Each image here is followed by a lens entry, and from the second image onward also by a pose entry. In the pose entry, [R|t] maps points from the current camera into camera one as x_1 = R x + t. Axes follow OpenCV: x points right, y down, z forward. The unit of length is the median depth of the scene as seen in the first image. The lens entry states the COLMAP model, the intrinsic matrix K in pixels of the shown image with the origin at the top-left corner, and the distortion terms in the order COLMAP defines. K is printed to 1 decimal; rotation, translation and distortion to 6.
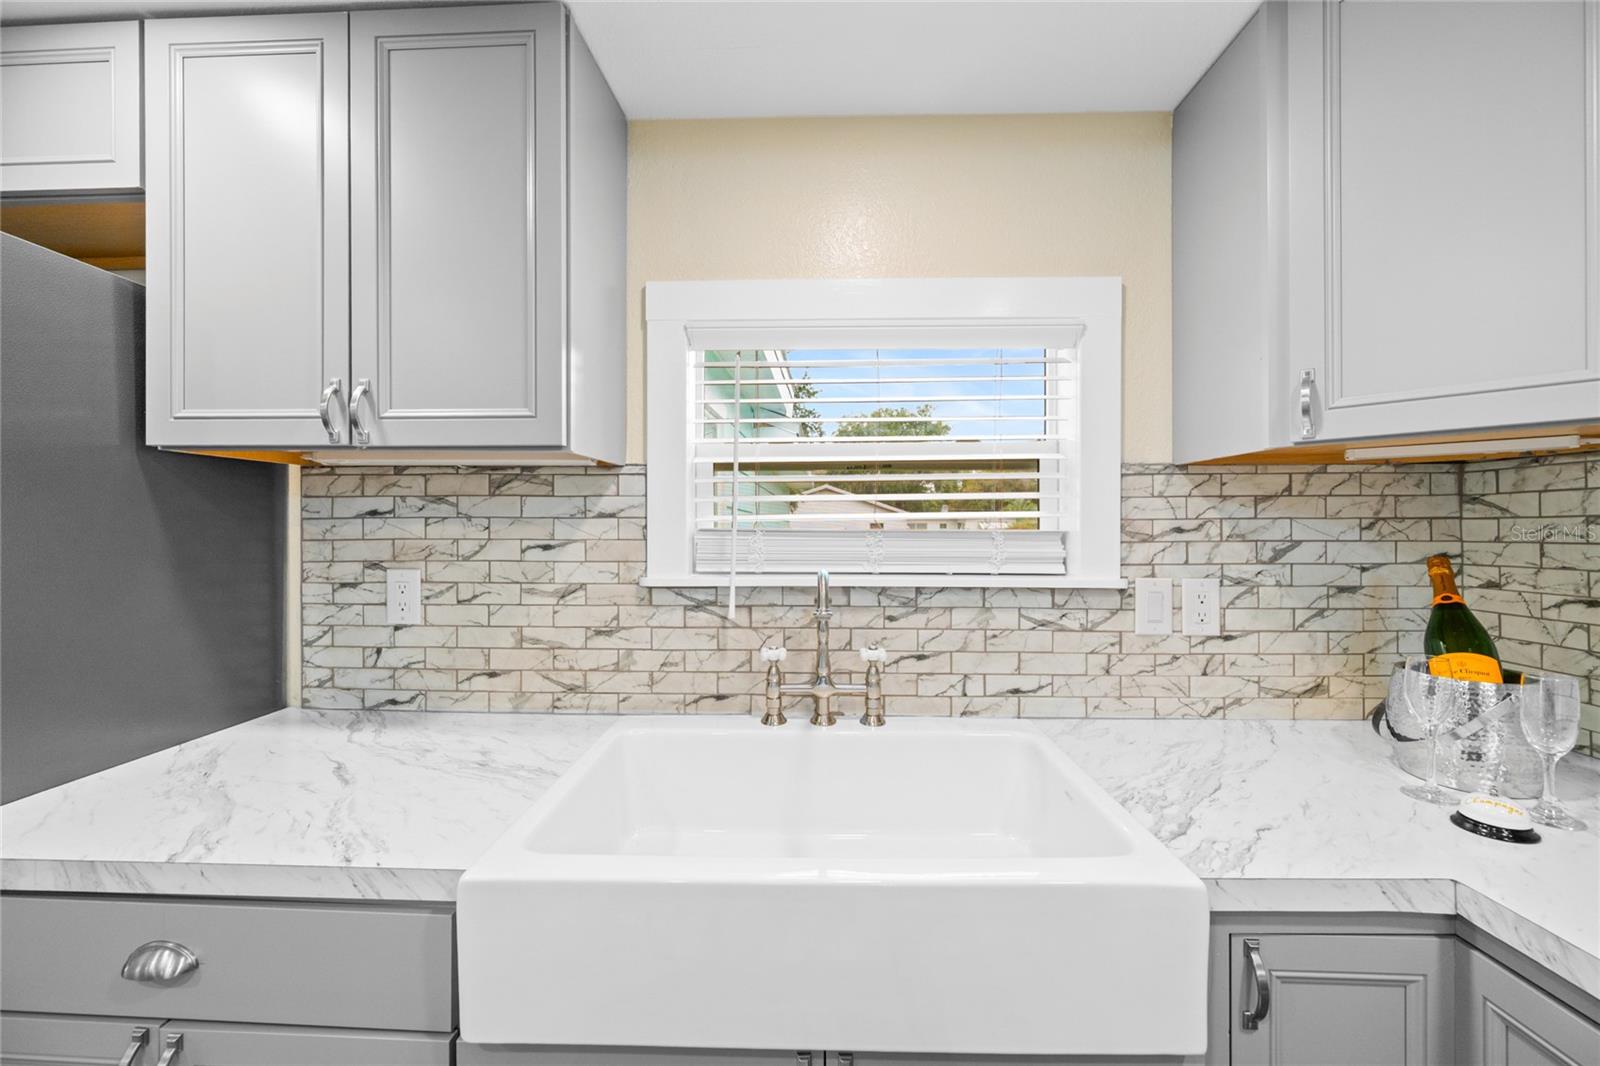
lens RADIAL K [[614.5, 0, 803.7], [0, 614.5, 525.5], [0, 0, 1]] dist [0.000207, -0.000042]
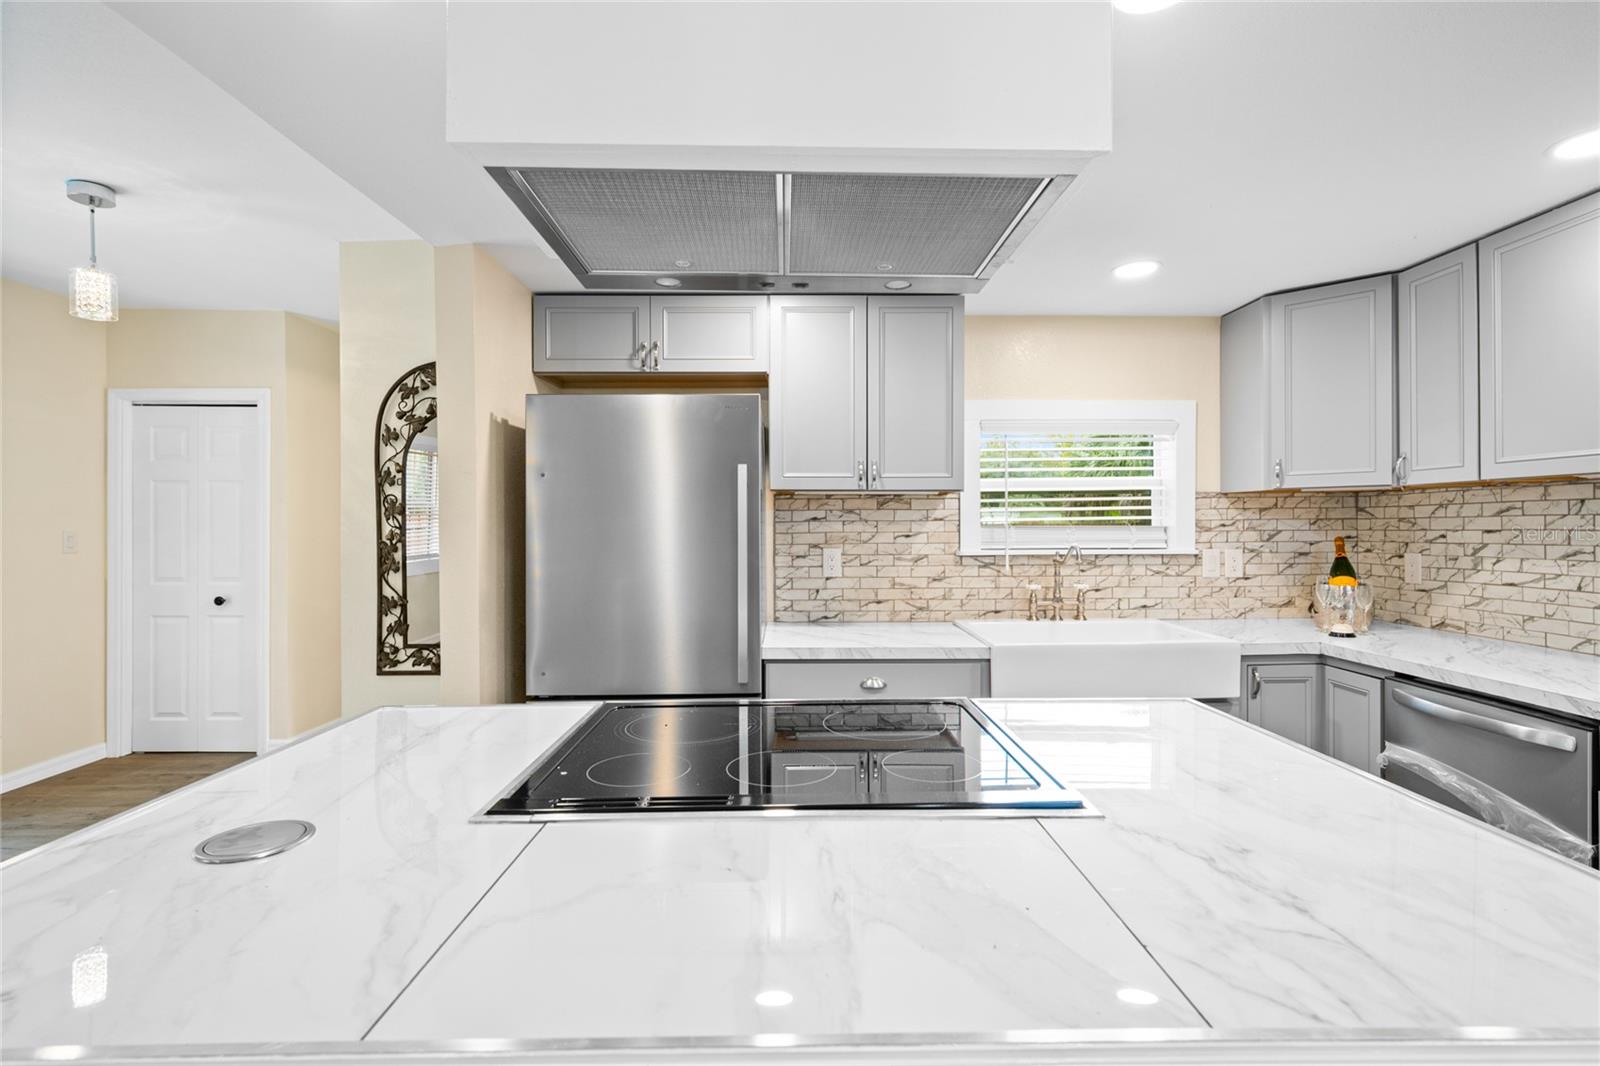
lens RADIAL K [[728.8, 0, 797.4], [0, 728.8, 530.0], [0, 0, 1]] dist [0.003134, -0.000365]
pose [[0.998492, -0.006192, 0.054546, -0.911727], [0.005605, 0.999925, 0.010919, -0.011172], [-0.054610, -0.010597, 0.998452, -1.308548]]
